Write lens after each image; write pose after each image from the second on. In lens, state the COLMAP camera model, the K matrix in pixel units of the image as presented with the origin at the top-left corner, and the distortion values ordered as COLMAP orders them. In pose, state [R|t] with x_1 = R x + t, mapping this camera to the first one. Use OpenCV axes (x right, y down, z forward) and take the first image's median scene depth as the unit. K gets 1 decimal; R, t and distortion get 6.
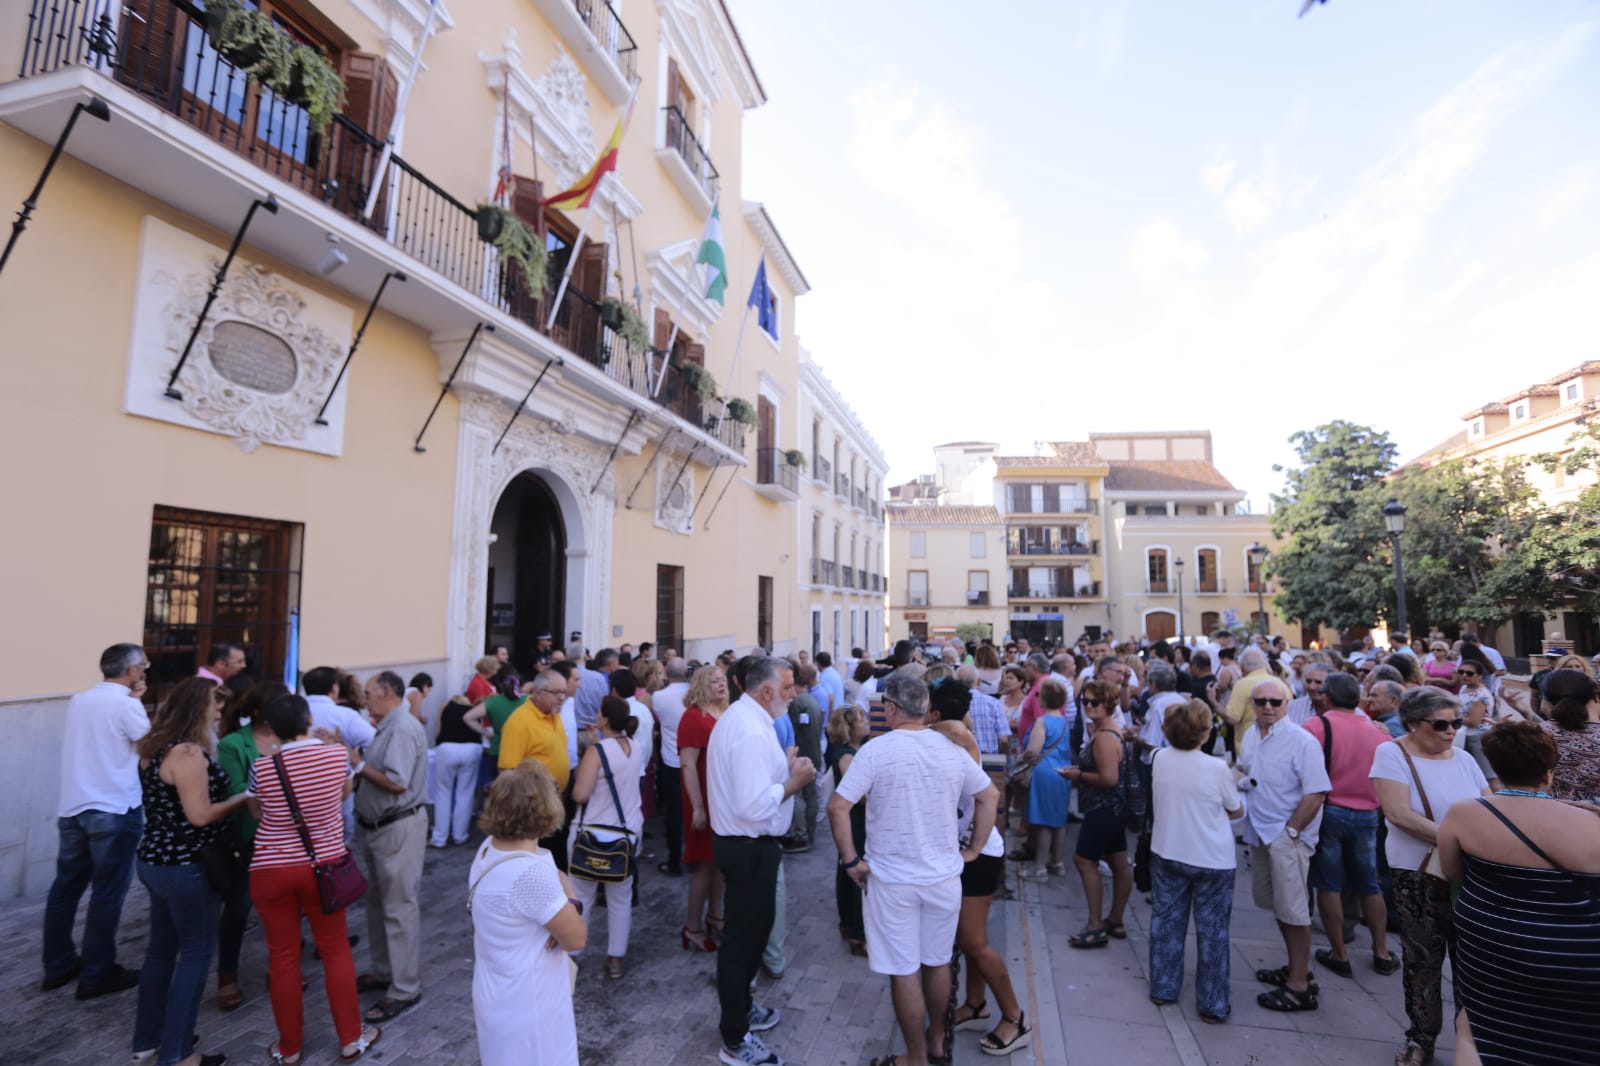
lens RADIAL K [[724.8, 0, 810.7], [0, 724.8, 533.2], [0, 0, 1]] dist [-0.062707, 0.022803]
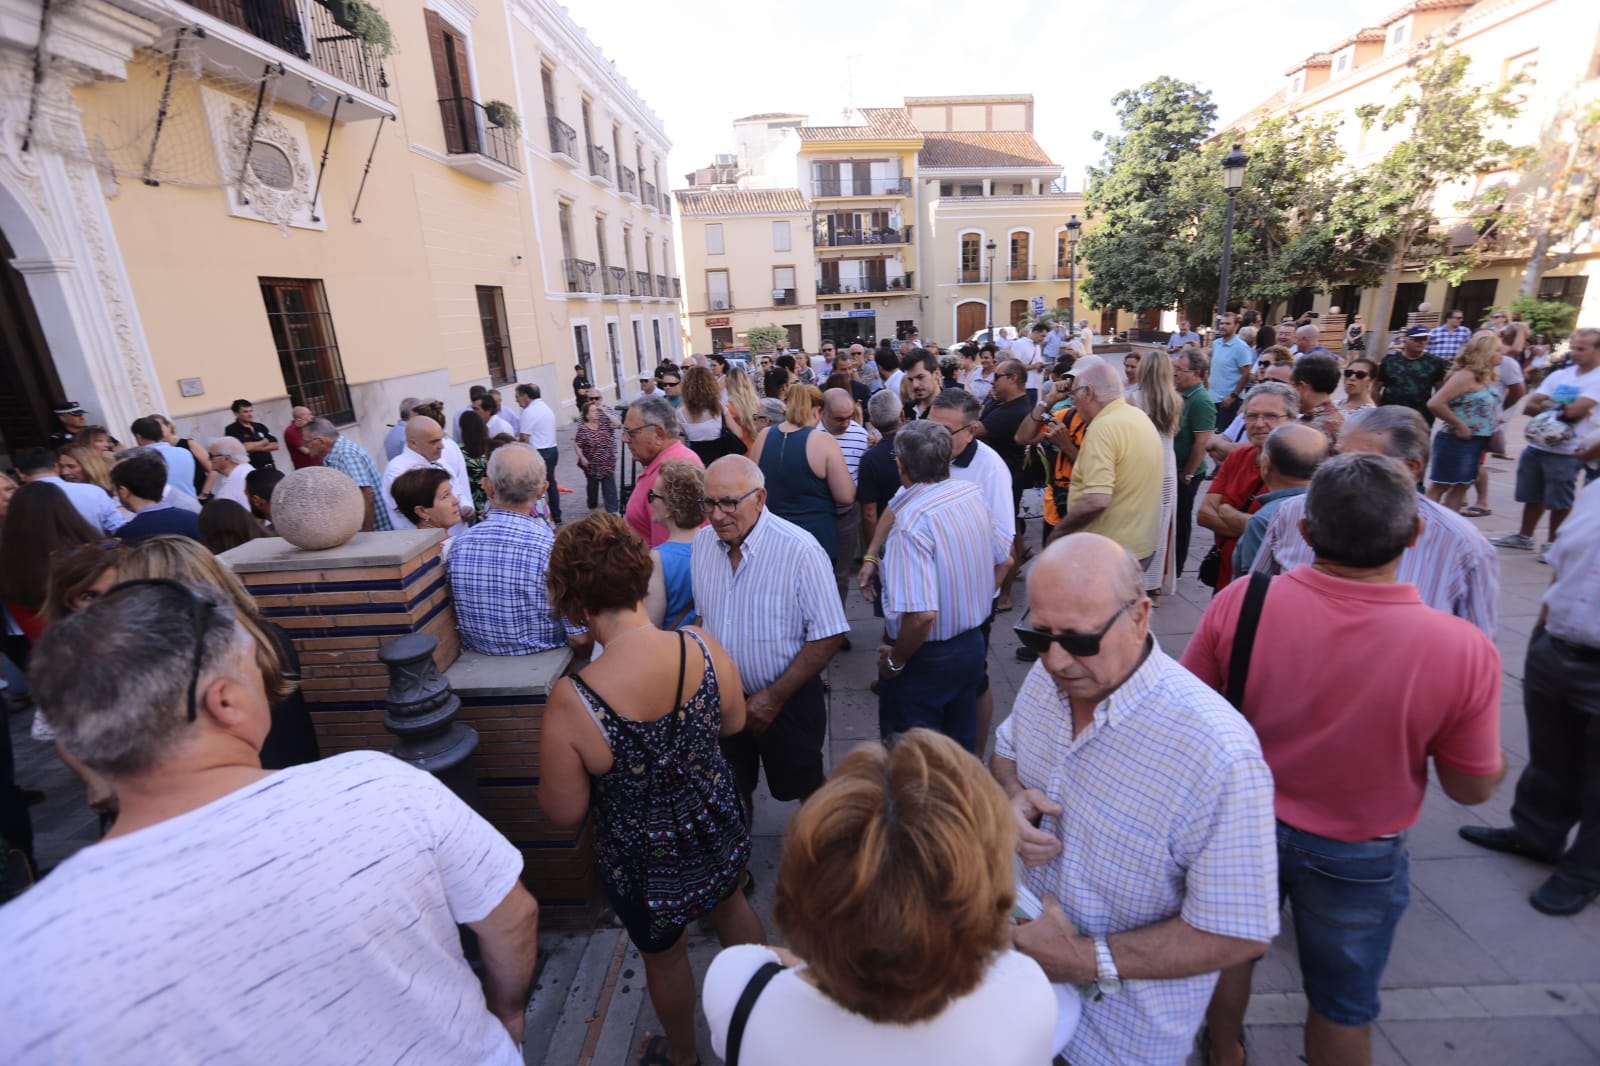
lens RADIAL K [[733.5, 0, 809.9], [0, 733.5, 510.9], [0, 0, 1]] dist [-0.031767, 0.014278]
pose [[0.969848, -0.119101, 0.212624, 0.039683], [0.034714, 0.931067, 0.363194, 0.006557], [-0.241224, -0.344862, 0.907128, 0.068698]]
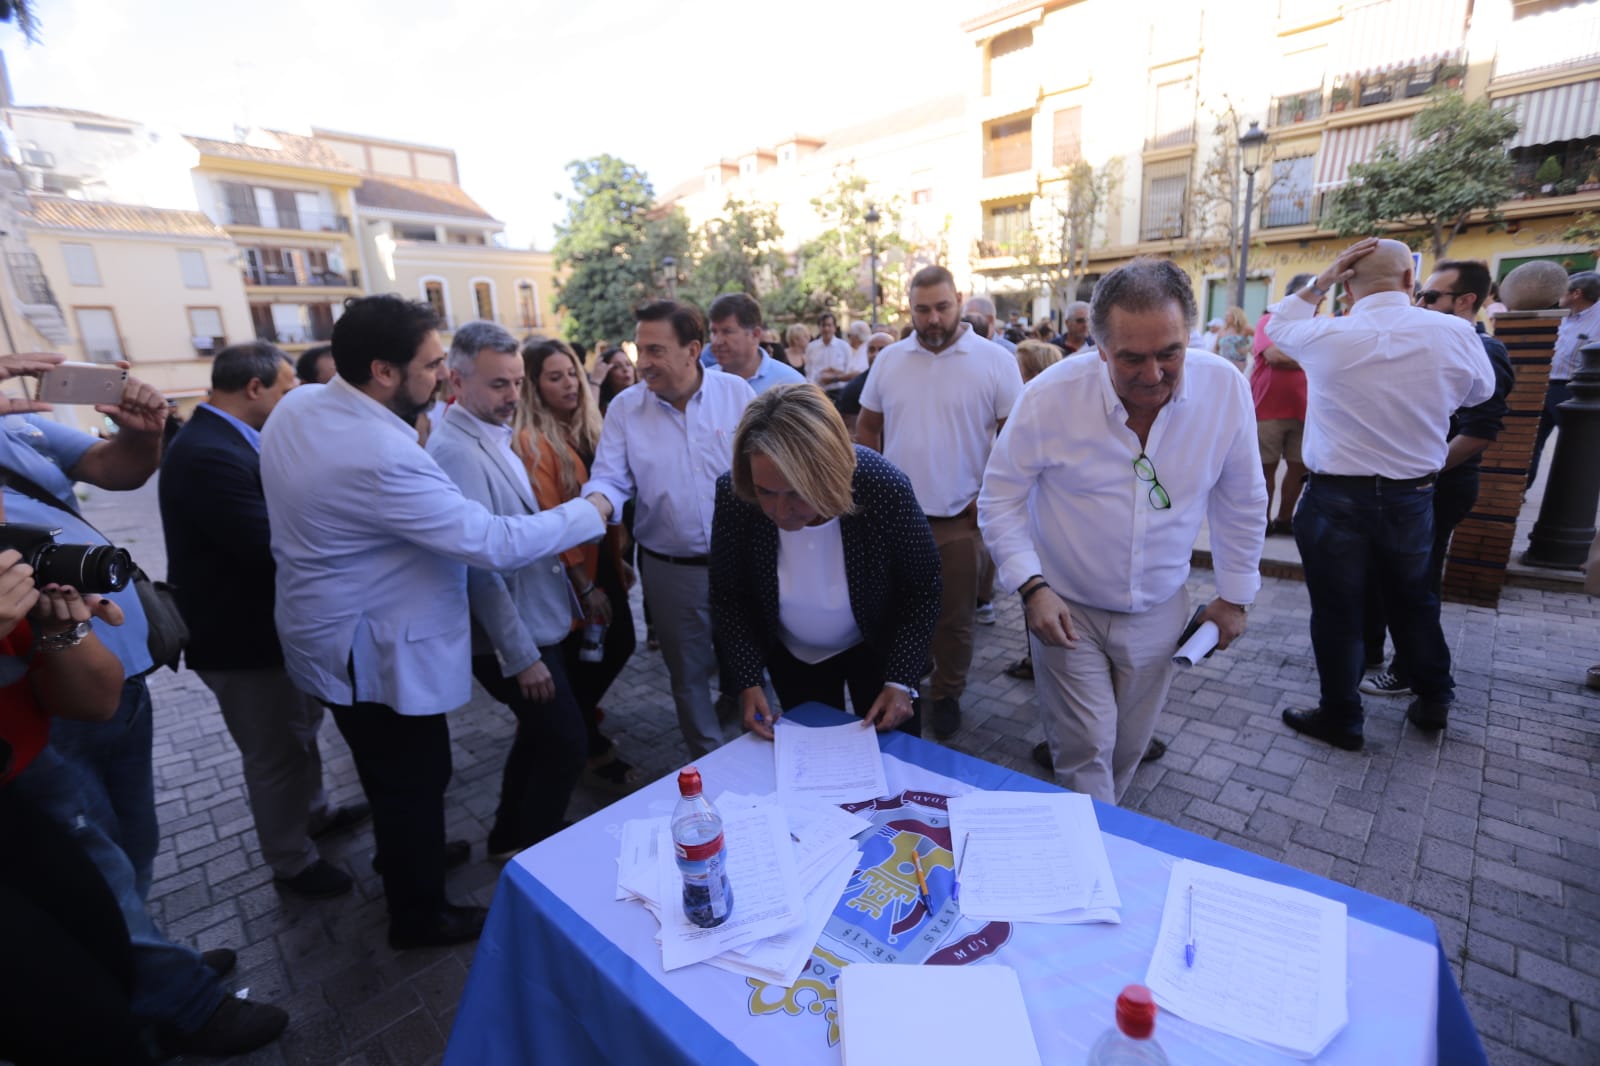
lens RADIAL K [[724.8, 0, 799.3], [0, 724.8, 531.5], [0, 0, 1]] dist [-0.062707, 0.022803]
pose [[0.514029, -0.249082, 0.820812, -0.103169], [-0.036932, 0.949597, 0.311292, 0.032050], [-0.856978, -0.190327, 0.478921, 0.150317]]
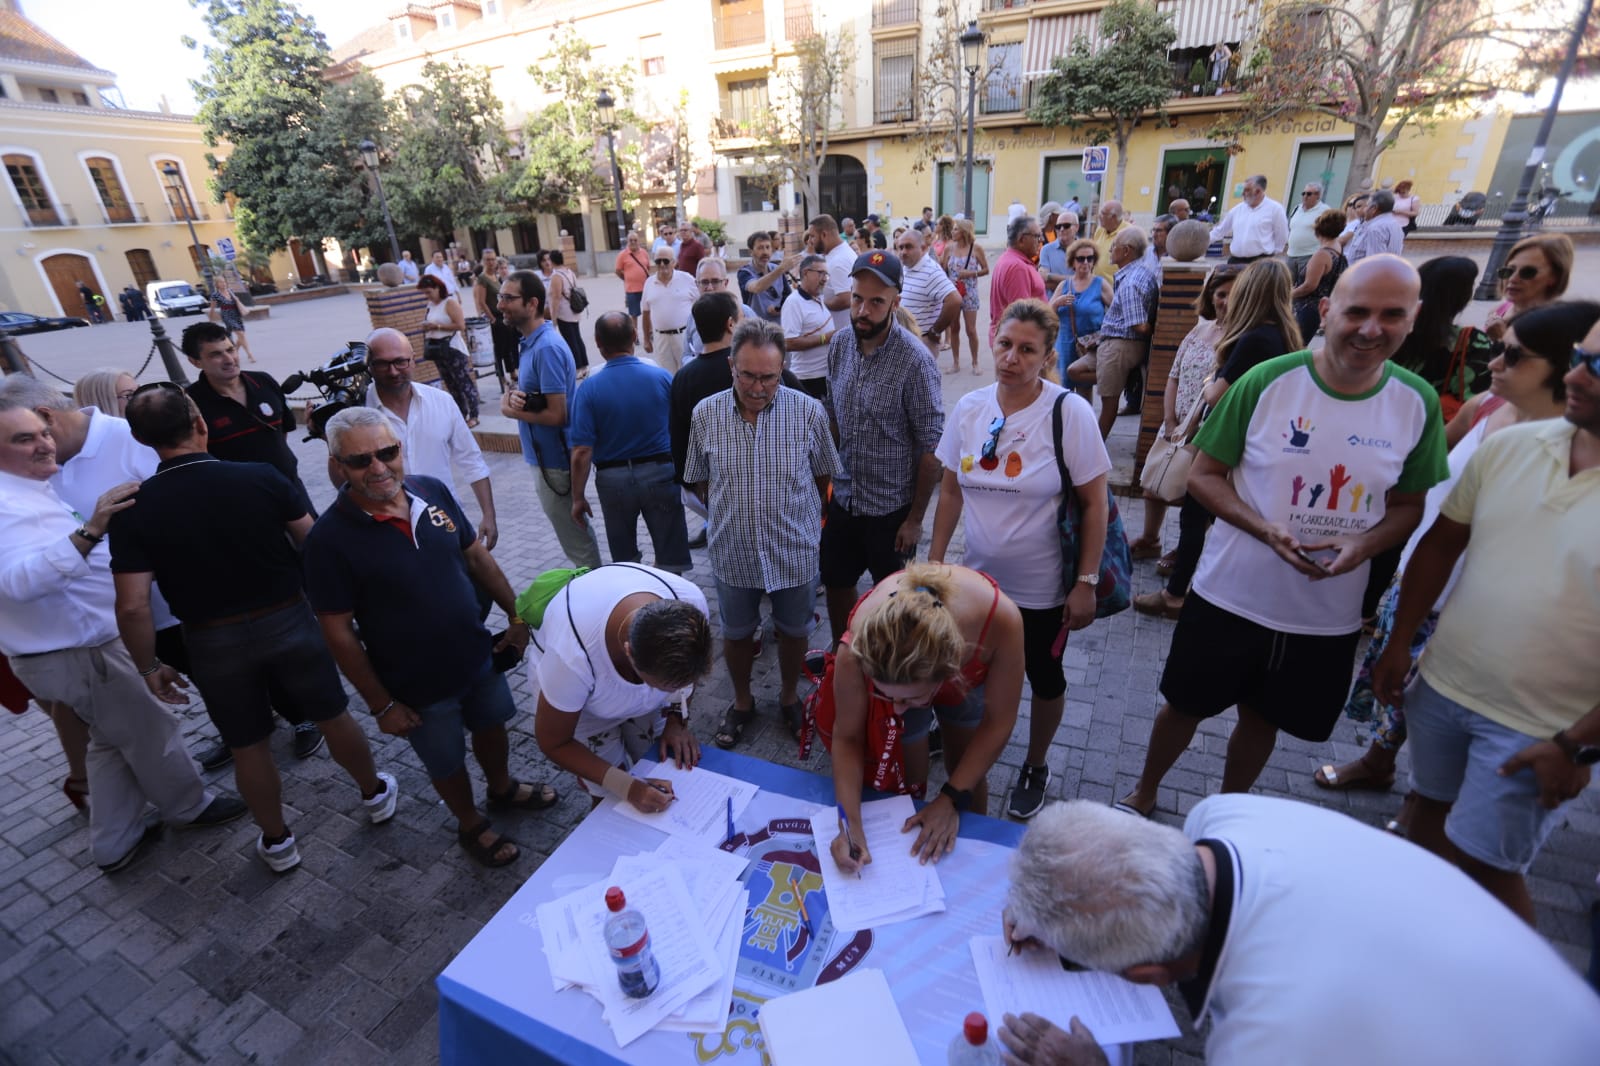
lens RADIAL K [[724.8, 0, 796.4], [0, 724.8, 533.9], [0, 0, 1]] dist [-0.062707, 0.022803]
pose [[0.209439, -0.428292, 0.879034, -0.104737], [-0.045257, 0.893763, 0.446251, 0.020584], [-0.976774, -0.133245, 0.167805, 0.153726]]
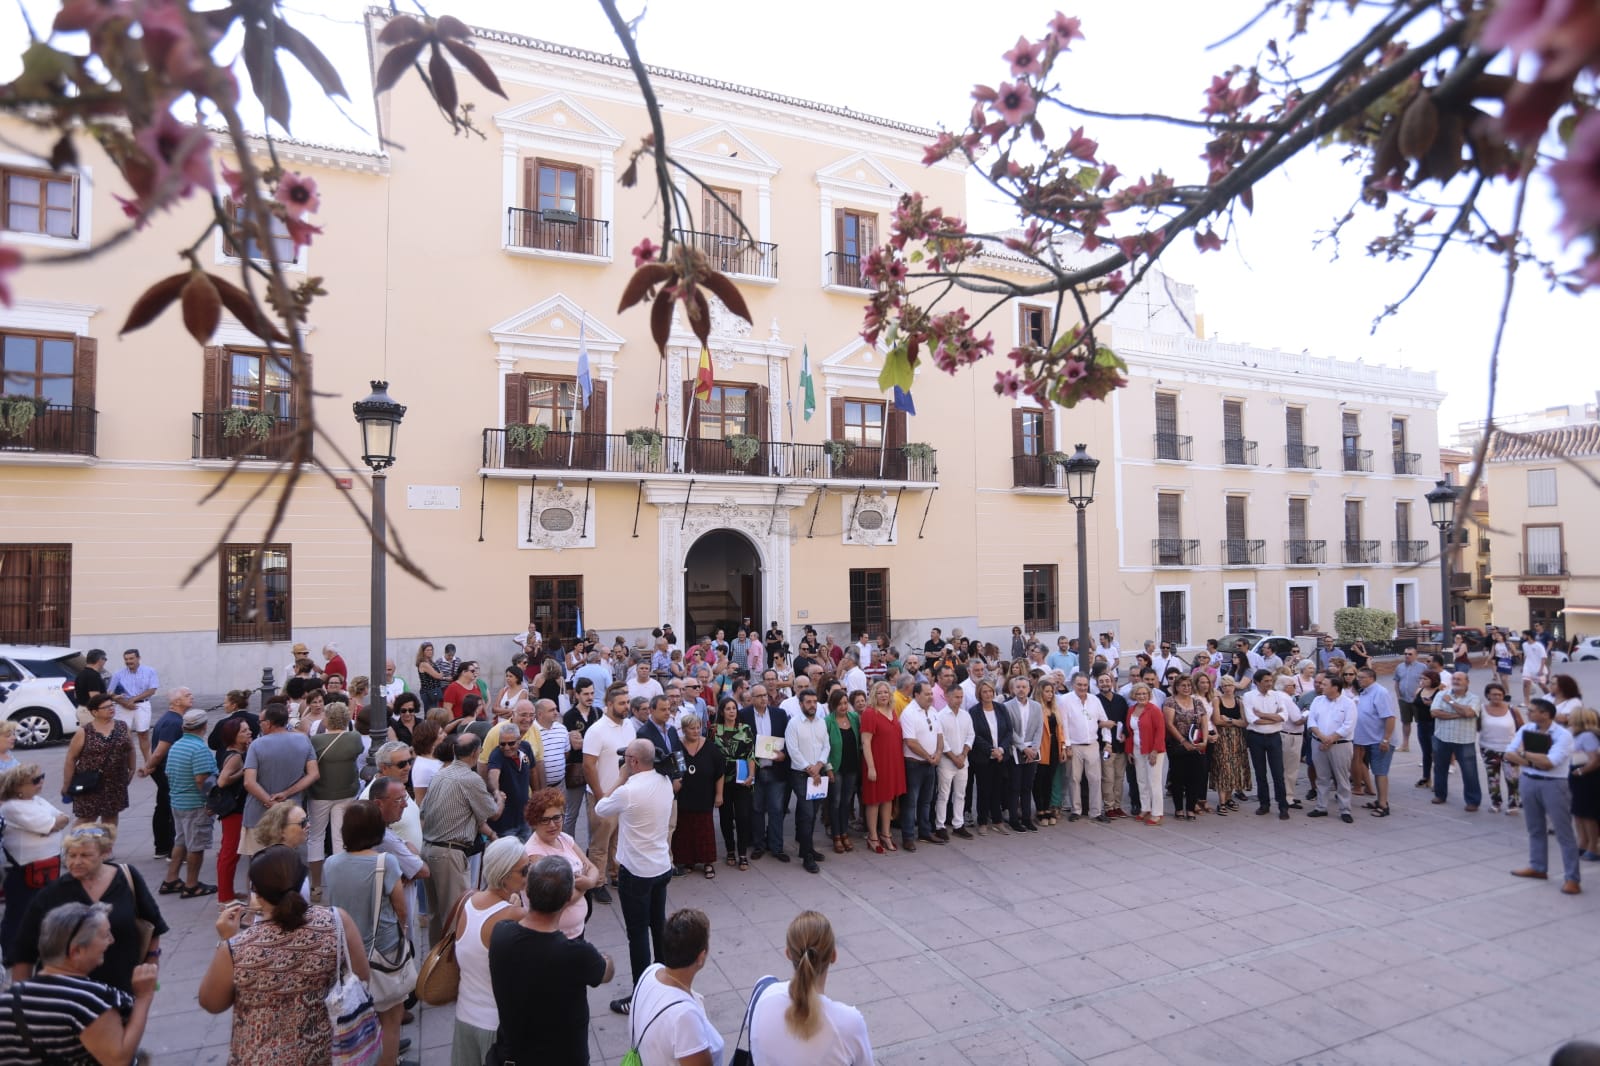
lens RADIAL K [[834.4, 0, 801.0], [0, 834.4, 541.0], [0, 0, 1]] dist [-0.060022, 0.020857]
pose [[0.626188, -0.046298, -0.778297, 0.367645], [0.096016, 0.995216, 0.018049, -0.019275], [0.773738, -0.086031, 0.627637, -0.054195]]
